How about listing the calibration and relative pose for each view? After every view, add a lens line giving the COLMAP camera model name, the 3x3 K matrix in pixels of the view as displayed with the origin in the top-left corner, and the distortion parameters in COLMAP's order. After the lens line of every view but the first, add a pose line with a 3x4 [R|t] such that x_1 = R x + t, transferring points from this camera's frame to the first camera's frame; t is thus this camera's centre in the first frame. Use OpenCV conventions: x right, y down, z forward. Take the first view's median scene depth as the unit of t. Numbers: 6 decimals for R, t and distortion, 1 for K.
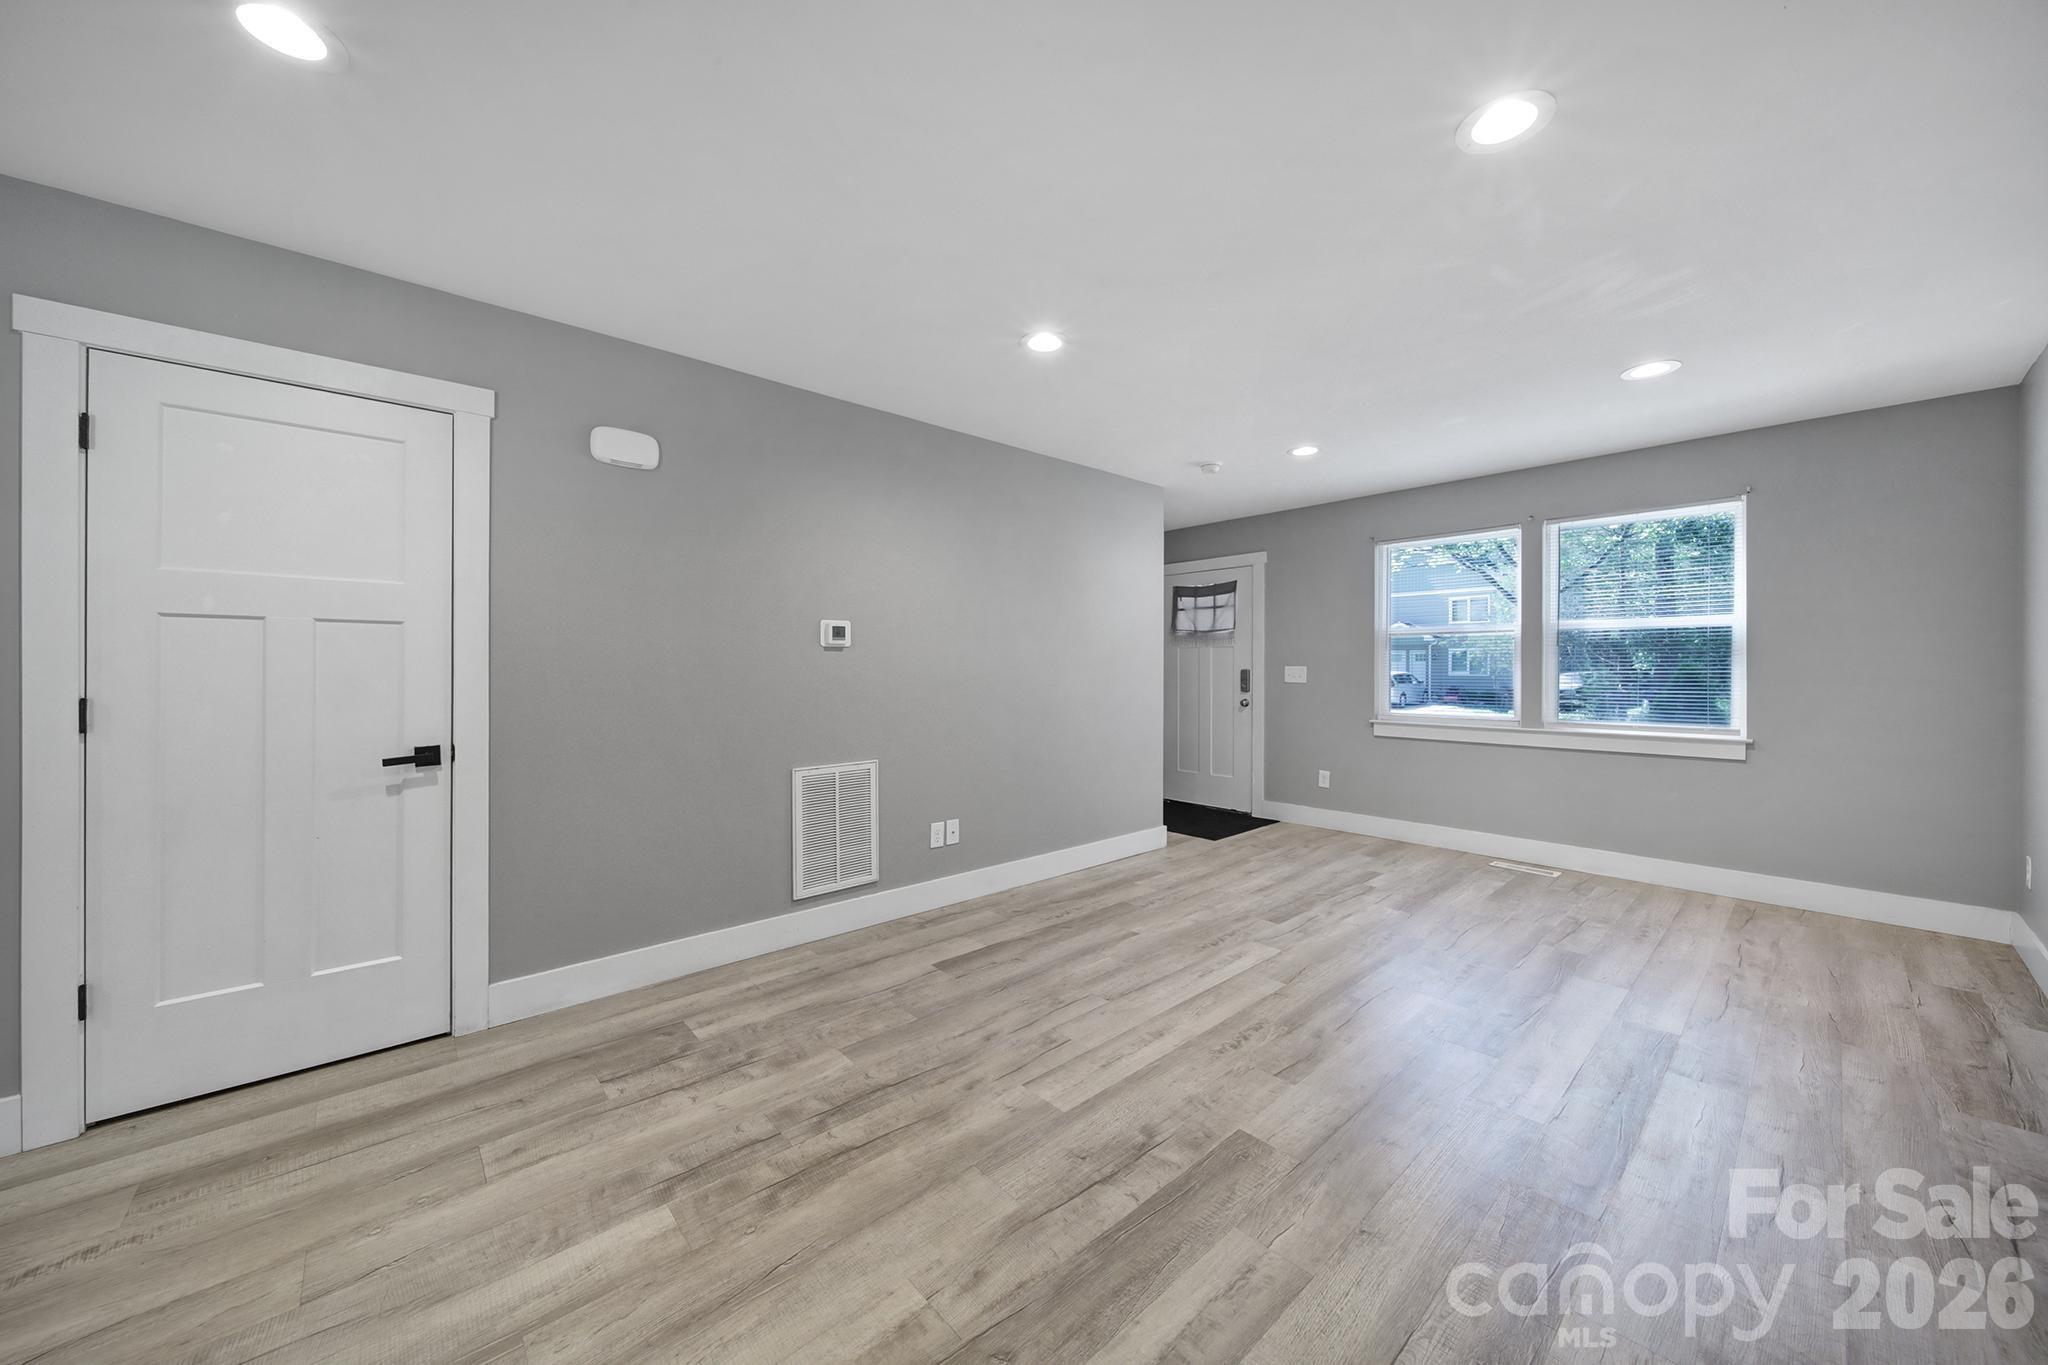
lens RADIAL K [[716.3, 0, 1020.7], [0, 716.3, 666.5], [0, 0, 1]] dist [0.002425, -0.002946]
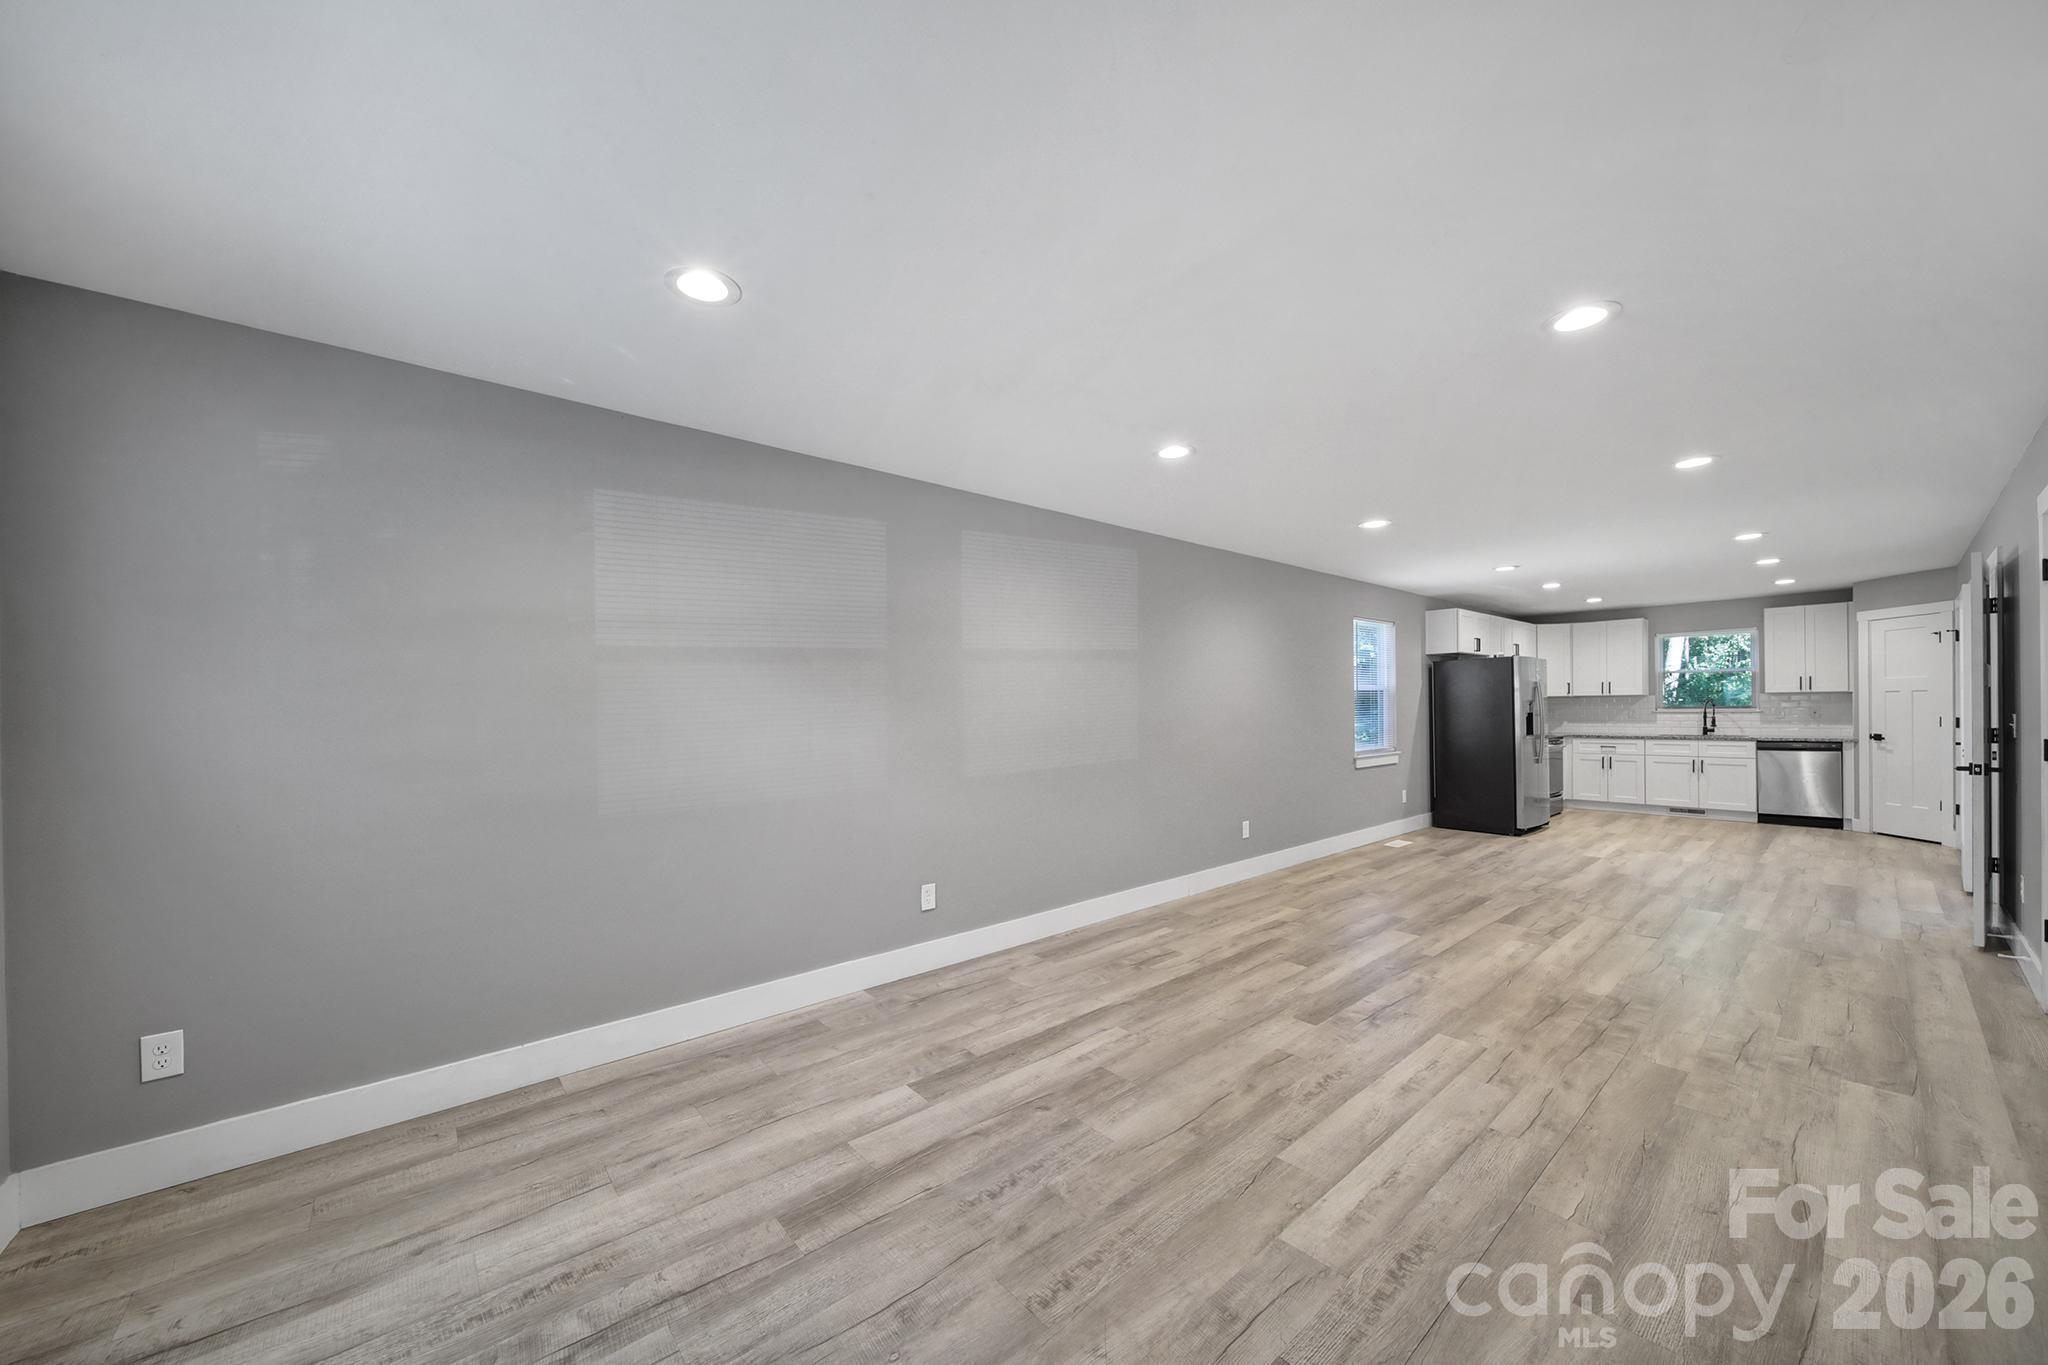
lens RADIAL K [[735.7, 0, 1027.2], [0, 735.7, 709.4], [0, 0, 1]] dist [0.000473, -0.000099]
pose [[-0.999885, 0.011340, 0.010071, 0.634592], [0.011323, 0.999934, -0.001812, -0.029512], [-0.010091, -0.001698, -0.999948, 1.821956]]
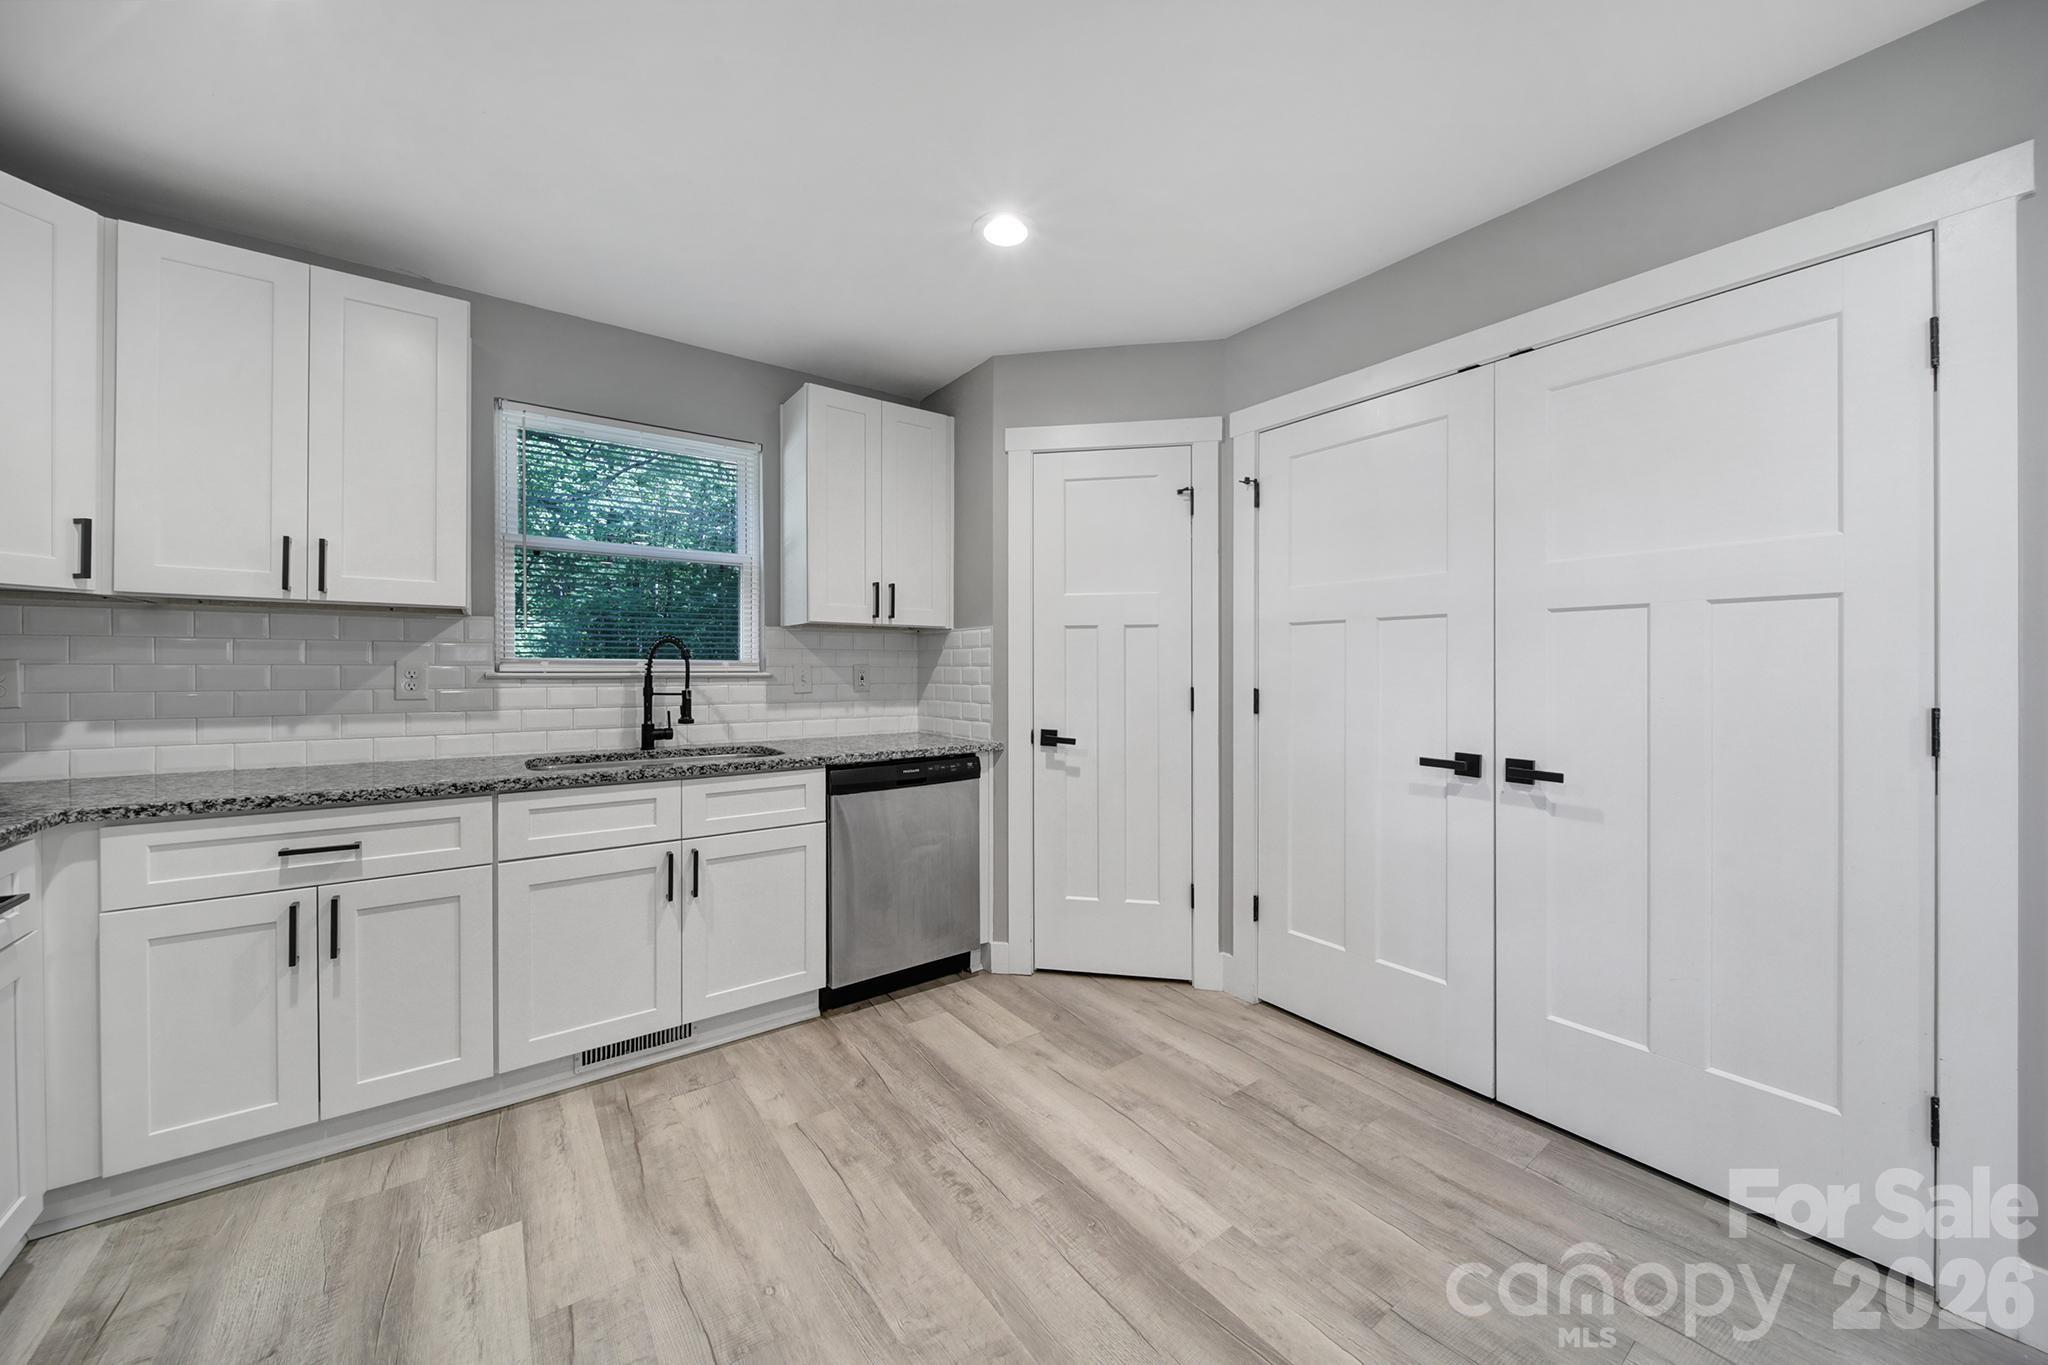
lens RADIAL K [[721.5, 0, 1020.8], [0, 721.5, 676.1], [0, 0, 1]] dist [0.002843, -0.002033]
pose [[-0.091471, 0.008526, -0.995771, -1.296365], [-0.000494, 0.999963, 0.008608, -0.000636], [0.995808, 0.001280, -0.091464, -0.749475]]
